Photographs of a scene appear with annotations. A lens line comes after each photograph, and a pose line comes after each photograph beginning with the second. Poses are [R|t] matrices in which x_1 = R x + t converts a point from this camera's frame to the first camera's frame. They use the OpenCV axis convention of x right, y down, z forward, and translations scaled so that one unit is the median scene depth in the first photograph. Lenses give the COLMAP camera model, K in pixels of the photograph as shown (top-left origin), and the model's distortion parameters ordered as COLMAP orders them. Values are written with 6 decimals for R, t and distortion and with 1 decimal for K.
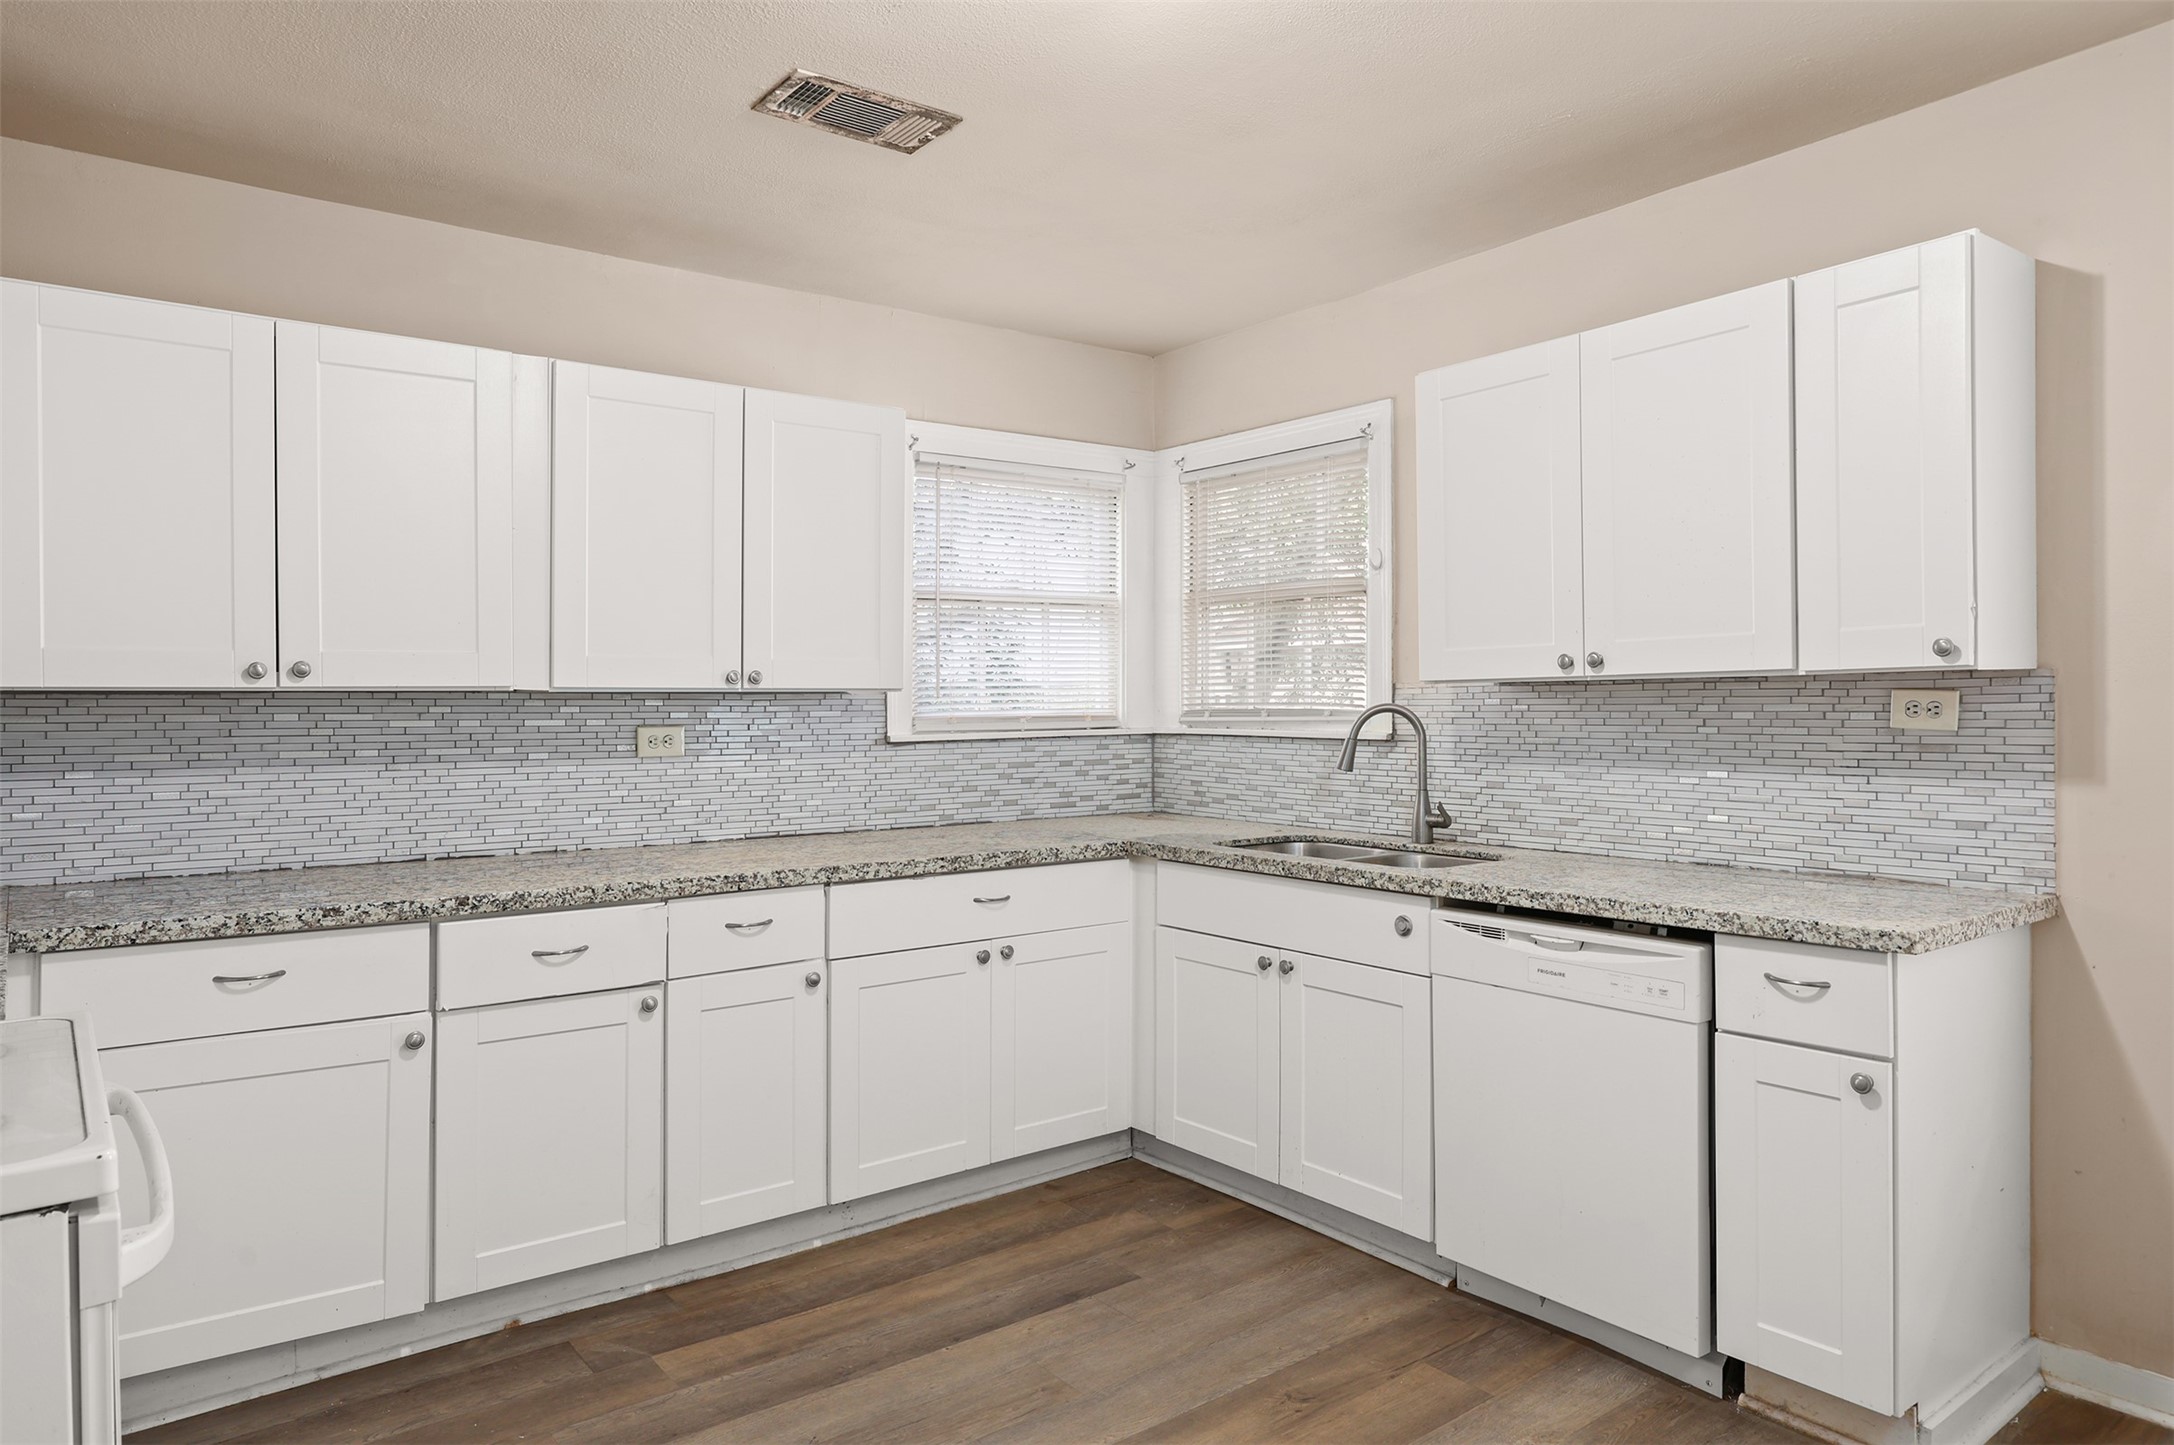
lens RADIAL K [[1349.4, 0, 1094.3], [0, 1349.4, 708.3], [0, 0, 1]] dist [0.009367, -0.002588]
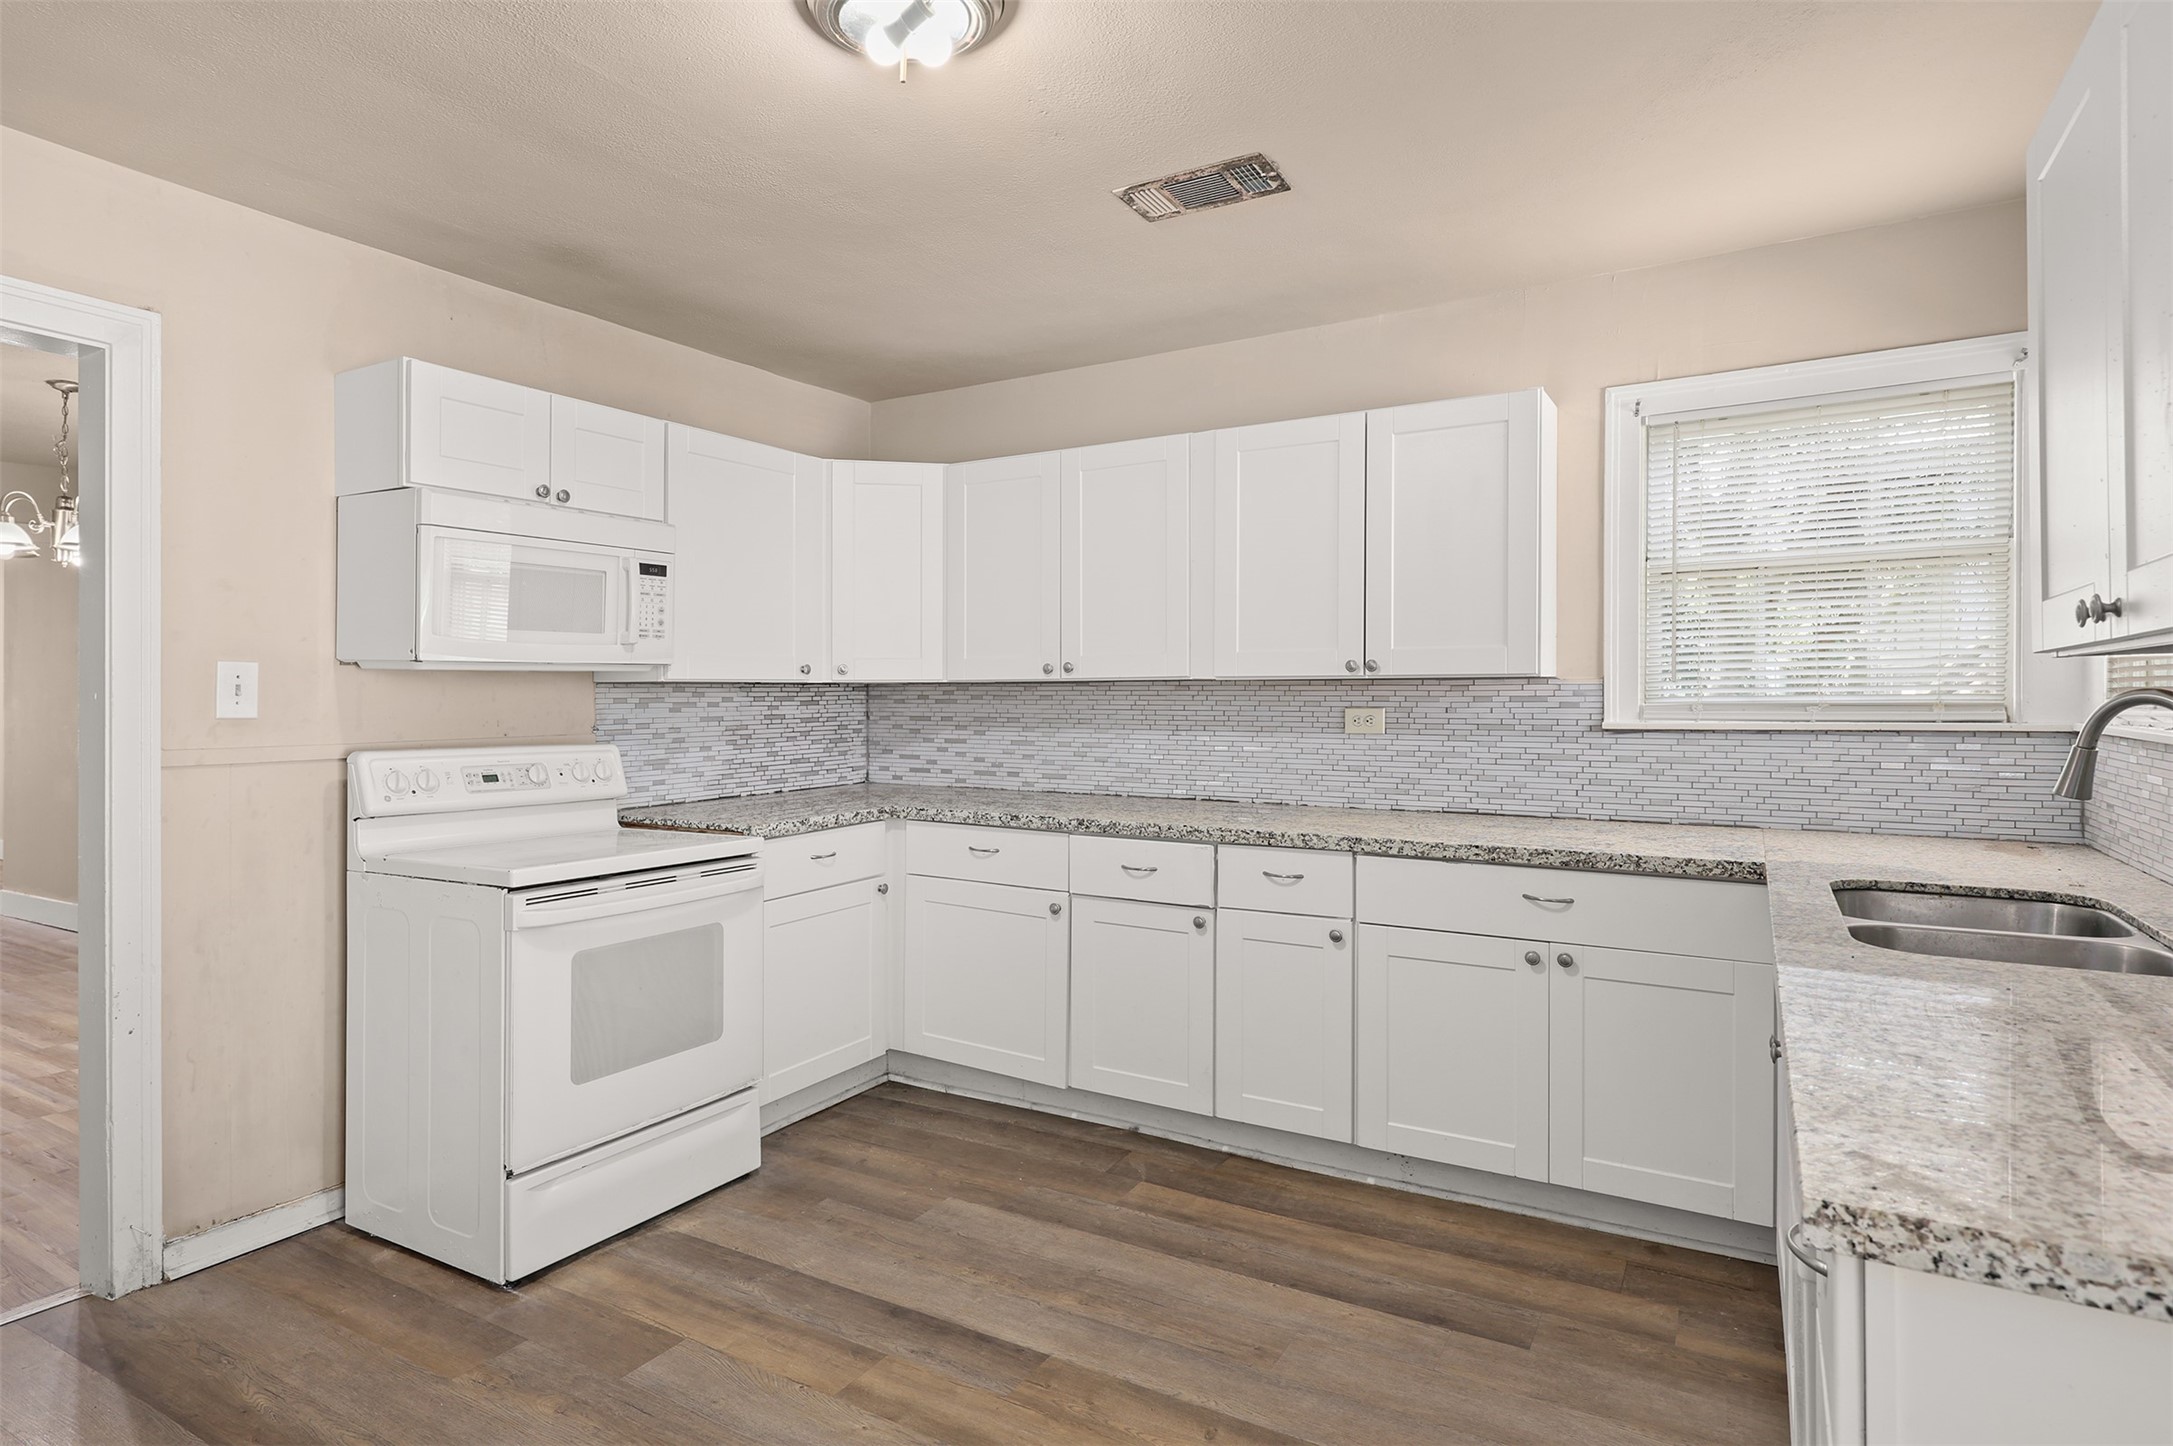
lens RADIAL K [[1157.3, 0, 1034.3], [0, 1157.3, 687.4], [0, 0, 1]] dist [0.001916, -0.000374]
pose [[0.368548, 0.000875, -0.929608, 0.633367], [-0.002633, 0.999997, -0.000103, -0.004520], [0.929605, 0.002485, 0.368549, 0.444011]]
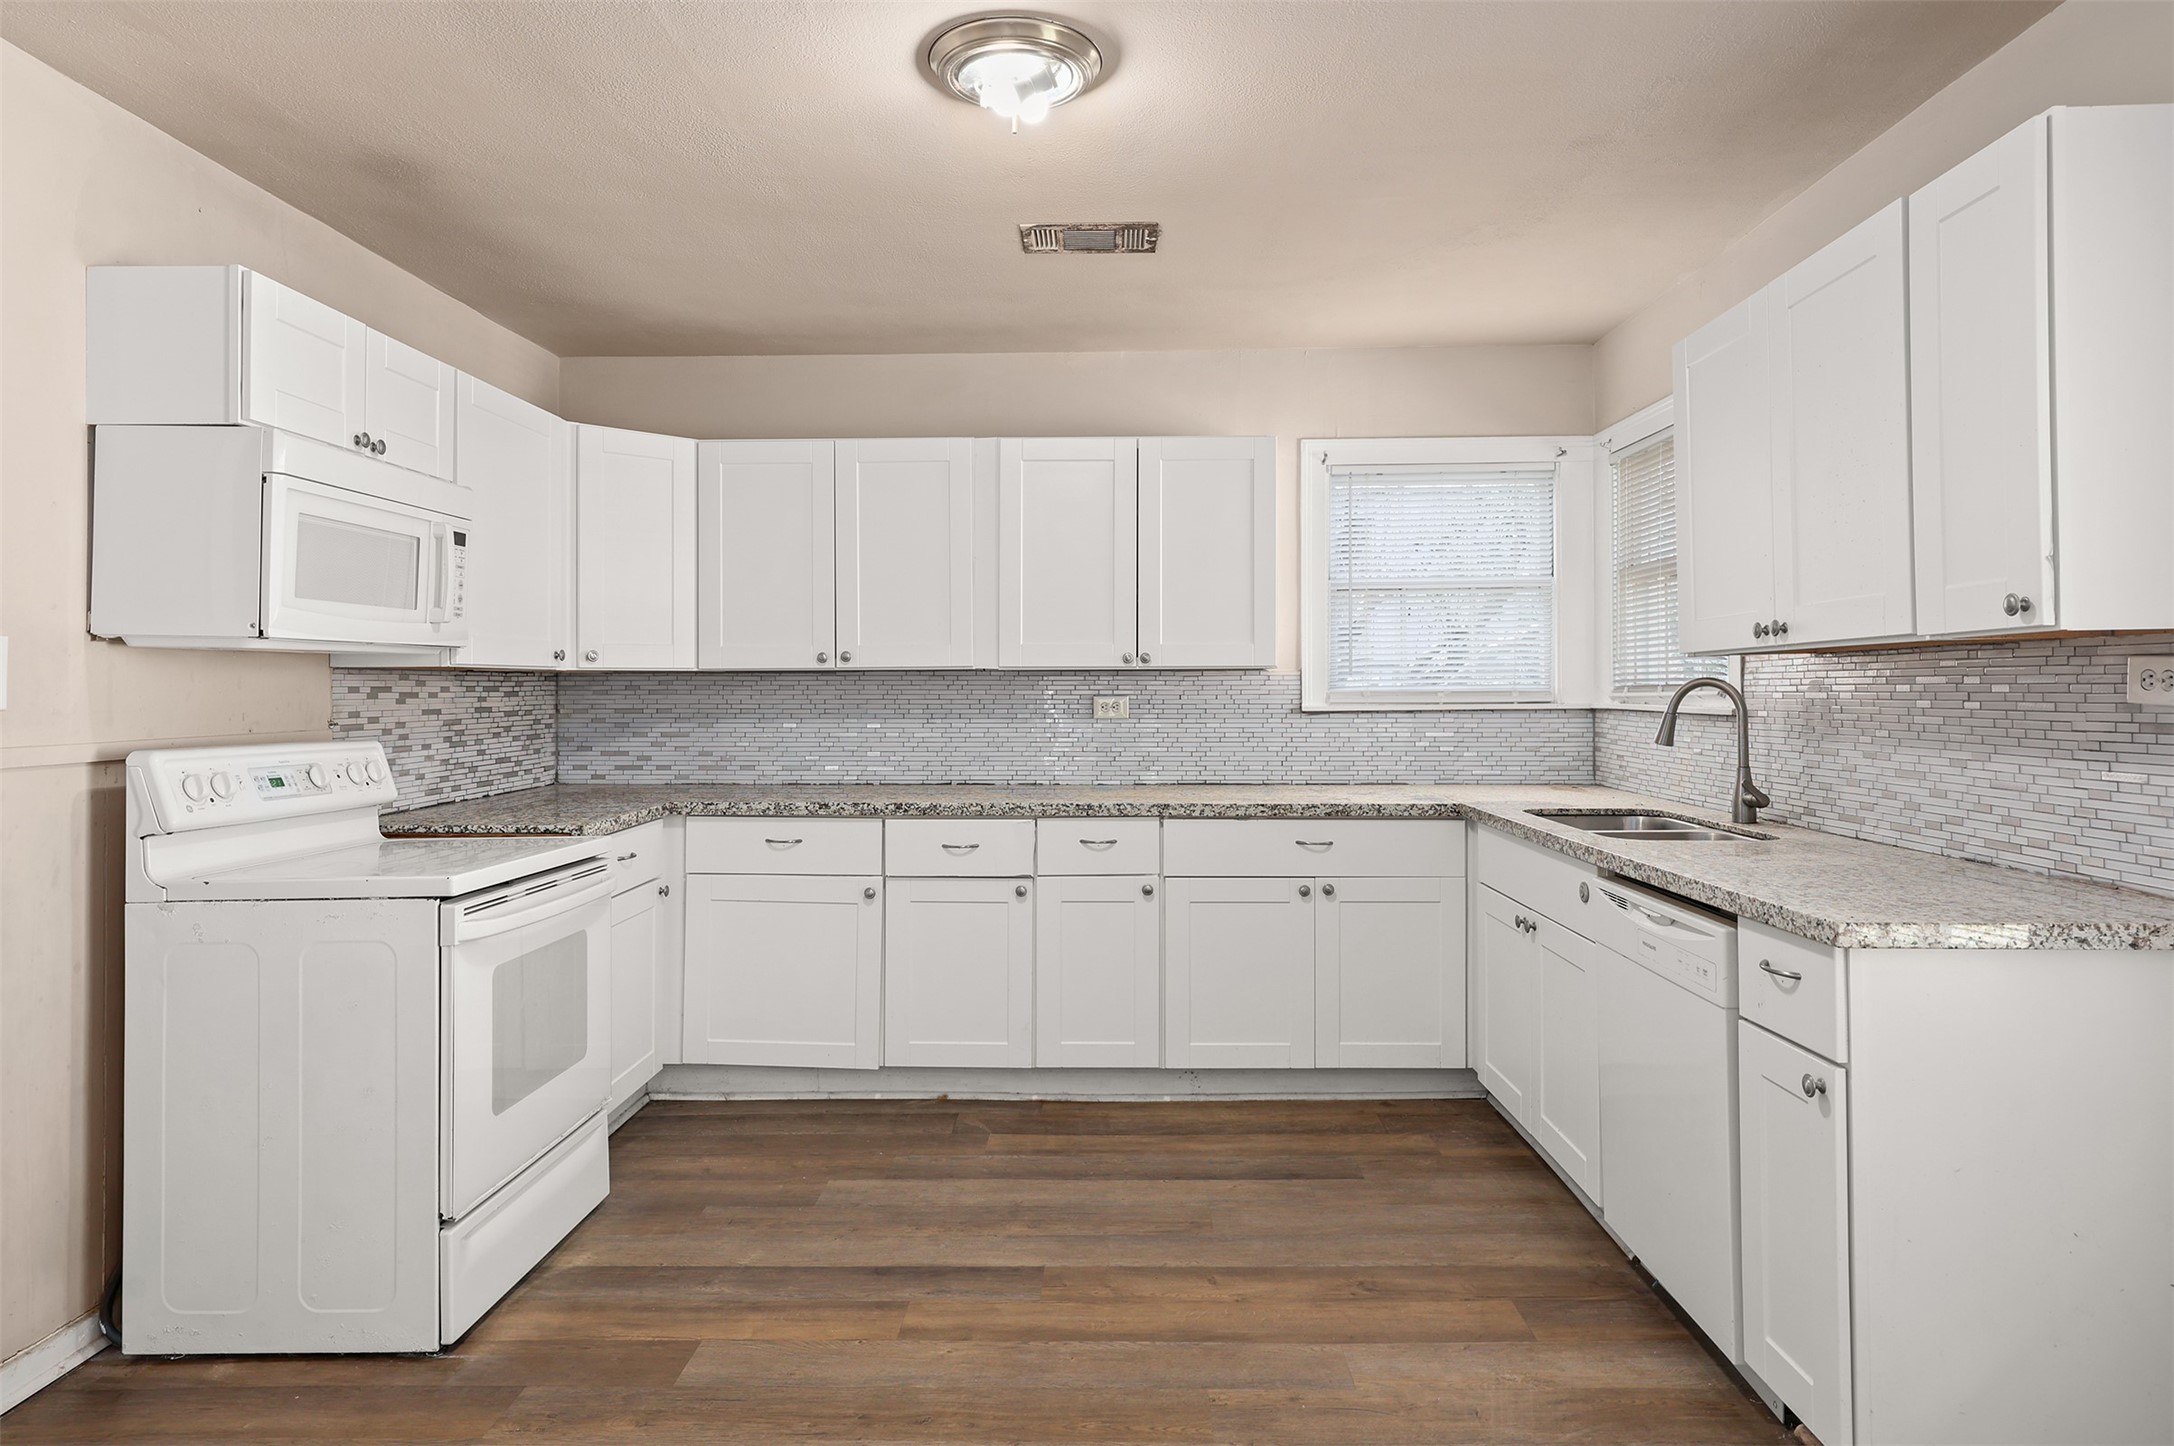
lens RADIAL K [[1250.4, 0, 1090.9], [0, 1250.4, 672.7], [0, 0, 1]] dist [0.011821, -0.002730]
pose [[0.783992, -0.005155, -0.620750, 0.533259], [-0.003407, 0.999915, -0.012605, 0.007647], [0.620762, 0.011997, 0.783907, 0.021616]]
